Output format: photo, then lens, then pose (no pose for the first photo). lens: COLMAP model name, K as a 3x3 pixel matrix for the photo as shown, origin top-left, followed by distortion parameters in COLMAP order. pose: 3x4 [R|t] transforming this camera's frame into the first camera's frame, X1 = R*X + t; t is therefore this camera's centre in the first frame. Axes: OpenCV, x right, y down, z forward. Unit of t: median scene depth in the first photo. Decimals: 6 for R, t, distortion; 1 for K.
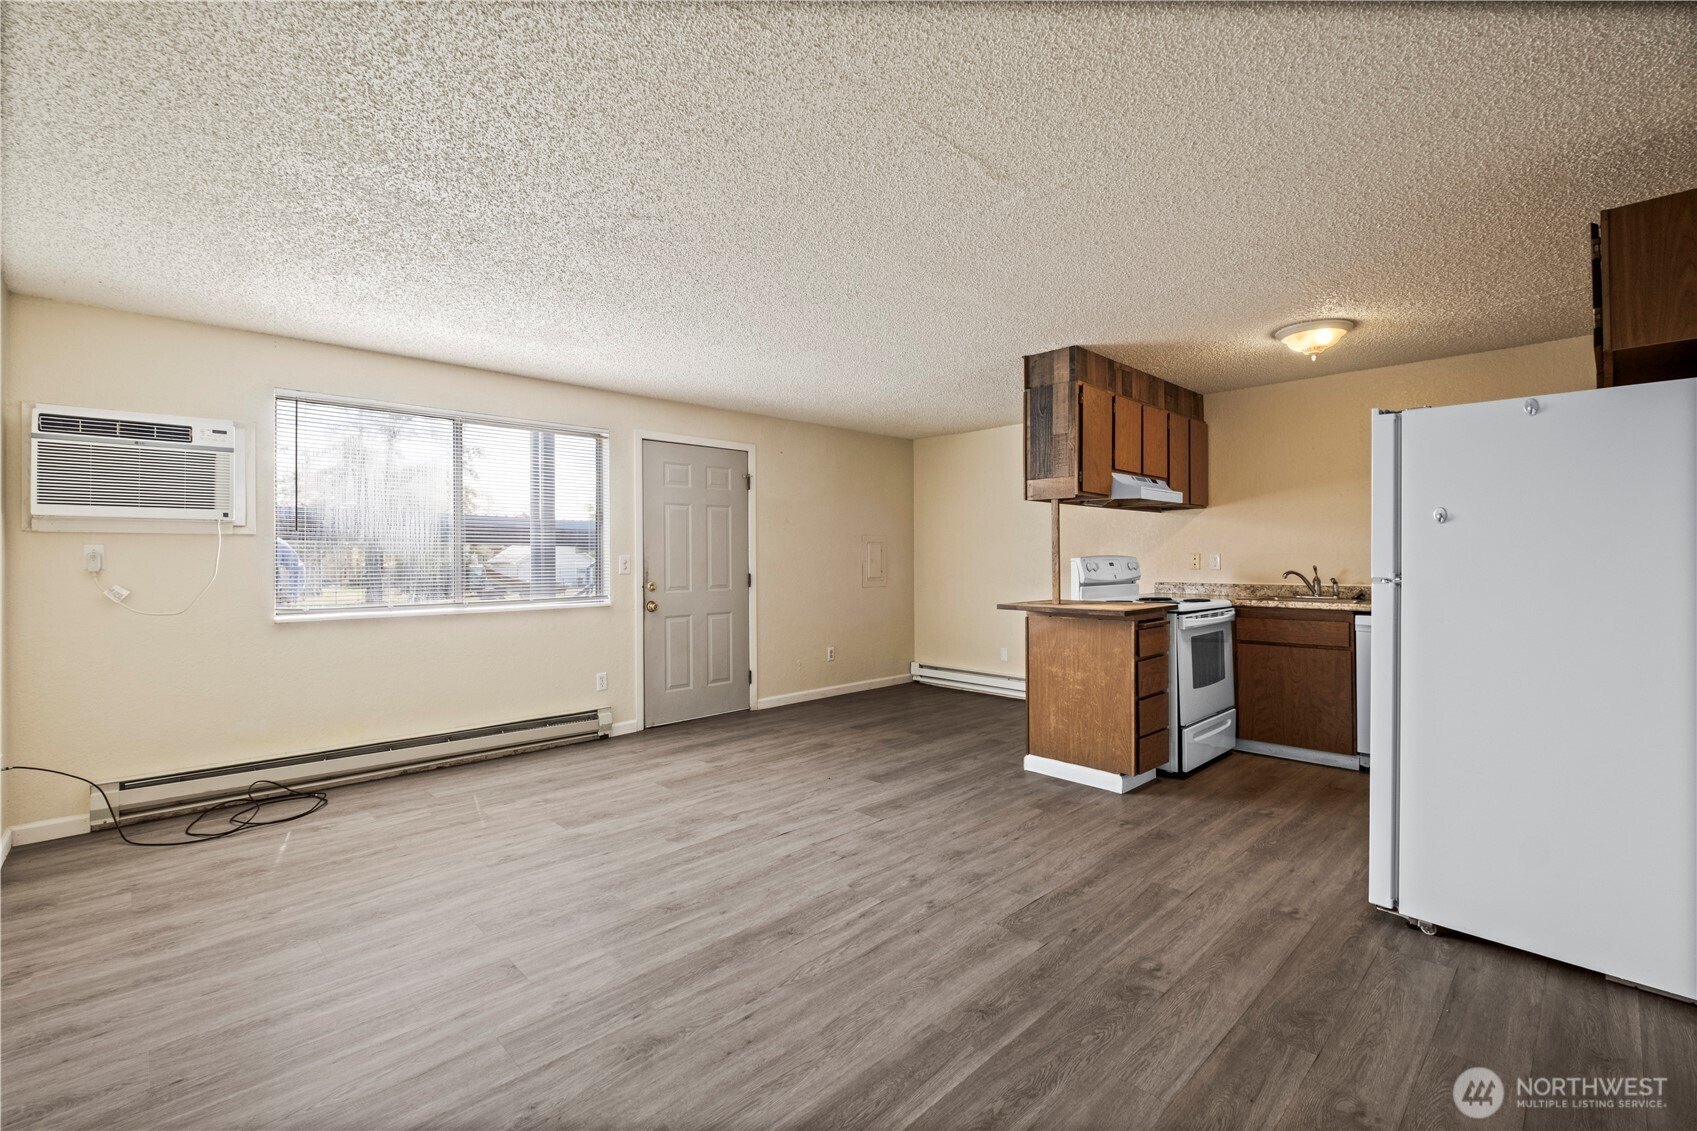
lens RADIAL K [[746.0, 0, 827.2], [0, 746.0, 551.7], [0, 0, 1]] dist [0.001759, -0.005494]
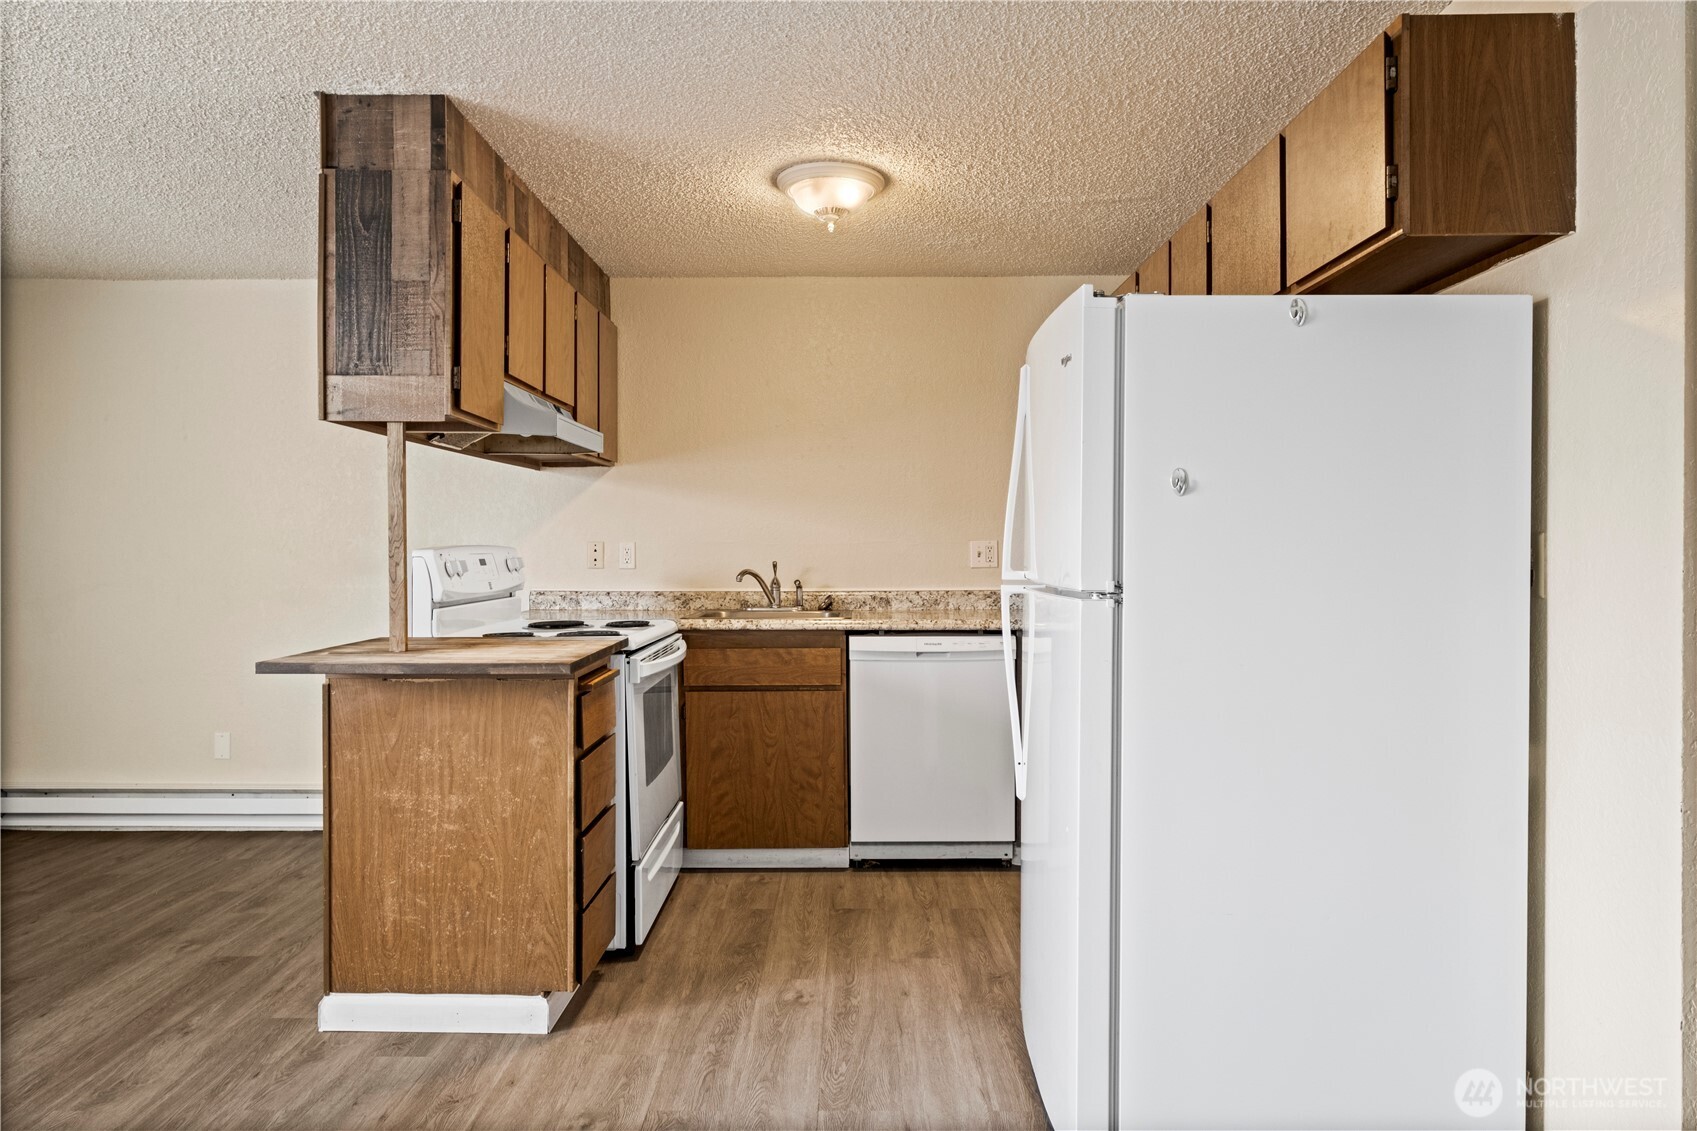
lens RADIAL K [[1059.0, 0, 848.5], [0, 1059.0, 549.1], [0, 0, 1]] dist [0.004602, 0.001609]
pose [[0.685997, -0.001765, 0.727602, 0.024236], [-0.007777, 0.999922, 0.009758, -0.001471], [-0.727563, -0.012352, 0.685930, 0.375534]]
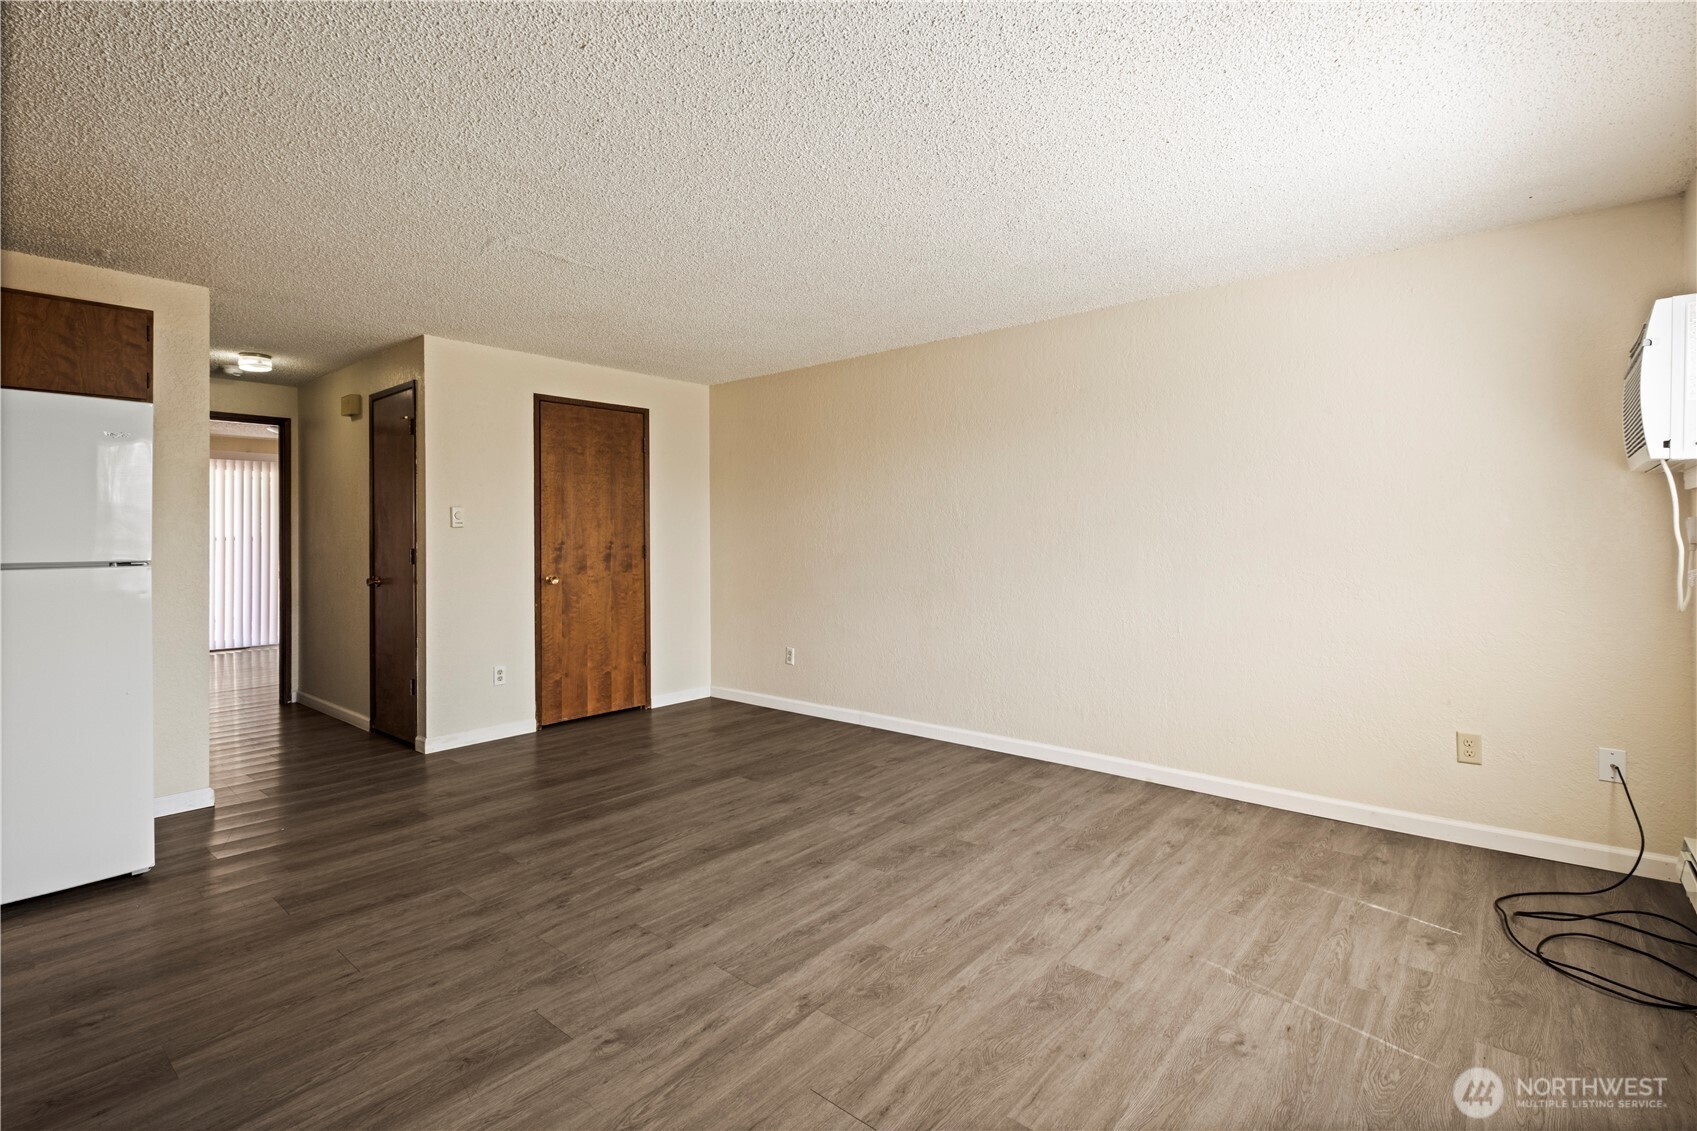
lens RADIAL K [[777.5, 0, 859.6], [0, 777.5, 529.0], [0, 0, 1]] dist [-0.004830, -0.000487]
pose [[-0.990534, 0.009198, -0.136960, -0.081020], [0.011857, 0.999757, -0.018610, 0.013914], [0.136756, -0.020058, -0.990402, 1.437848]]
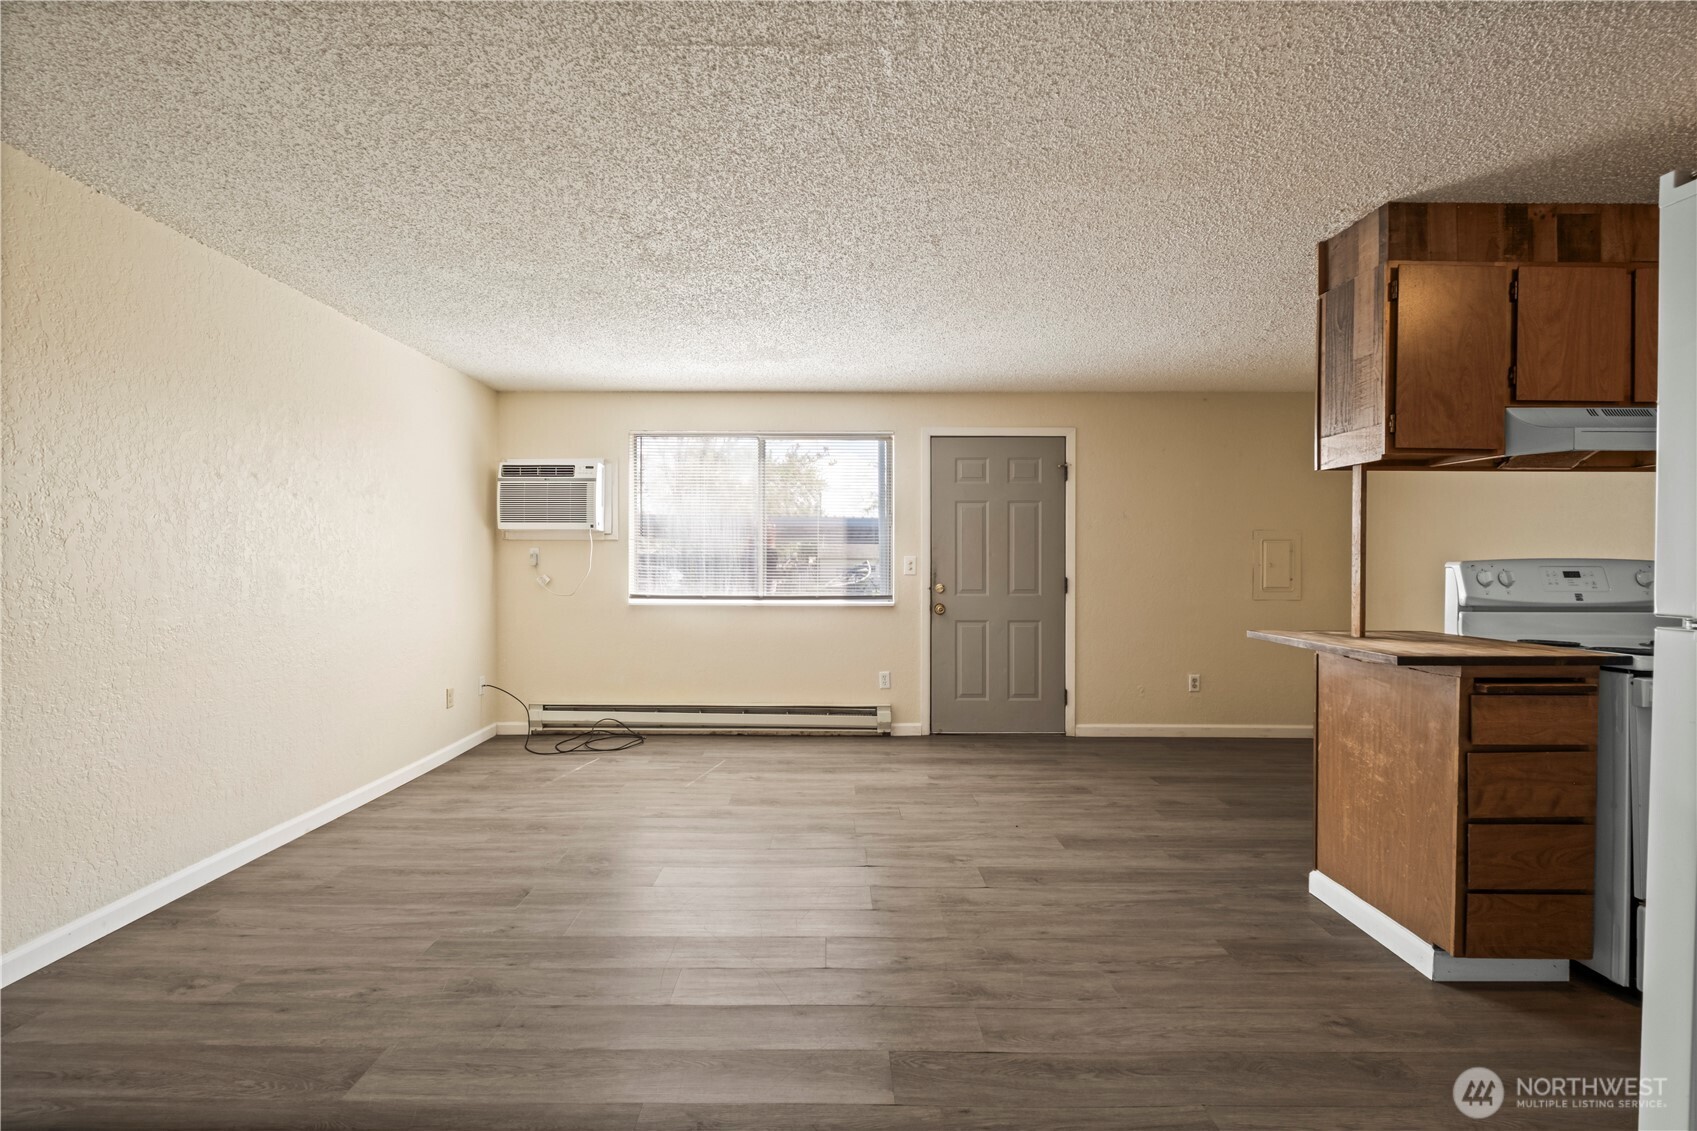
lens RADIAL K [[746.0, 0, 810.4], [0, 746.0, 561.3], [0, 0, 1]] dist [0.001759, -0.005494]
pose [[0.714572, 0.007583, -0.699521, 0.440482], [0.000166, 0.999939, 0.011009, 0.001528], [0.699562, -0.007983, 0.714527, 0.267624]]
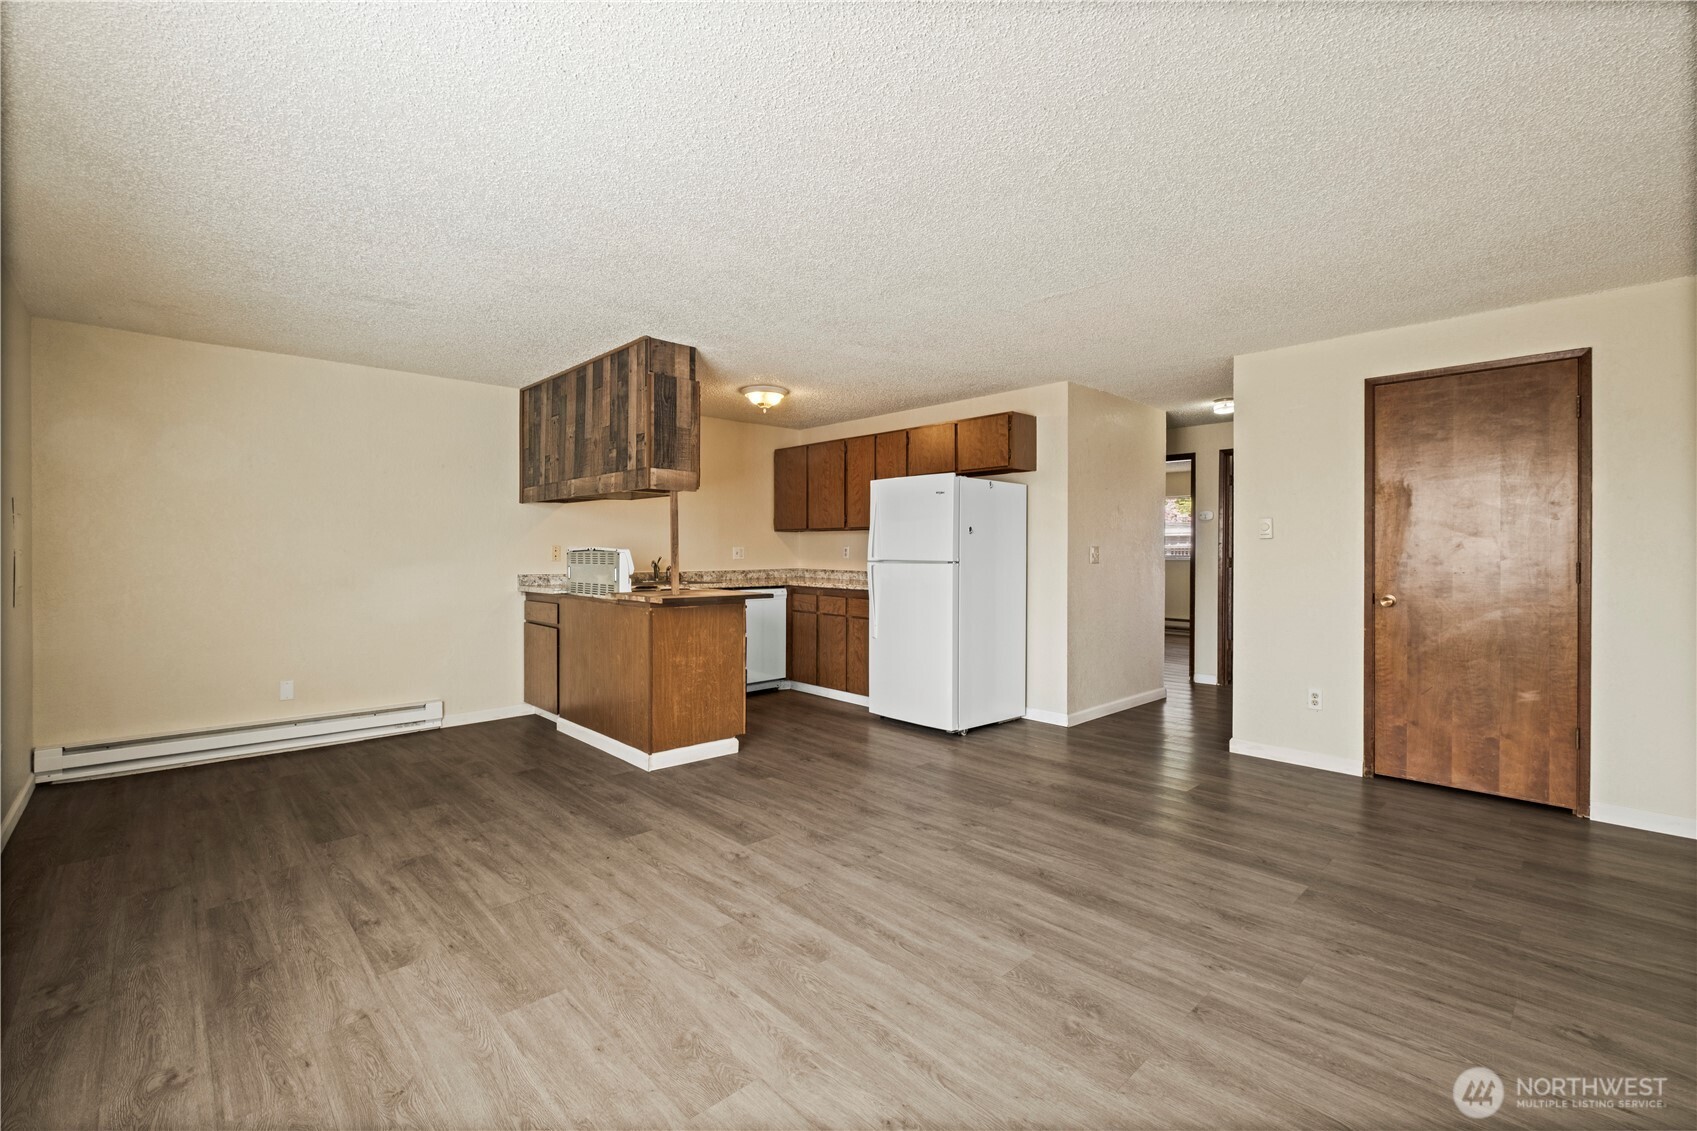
lens RADIAL K [[746.0, 0, 851.1], [0, 746.0, 545.4], [0, 0, 1]] dist [0.001759, -0.005494]
pose [[-0.020205, 0.011148, 0.999734, -0.757668], [-0.011847, 0.999865, -0.011389, 0.012915], [-0.999726, -0.012074, -0.020070, 0.834426]]
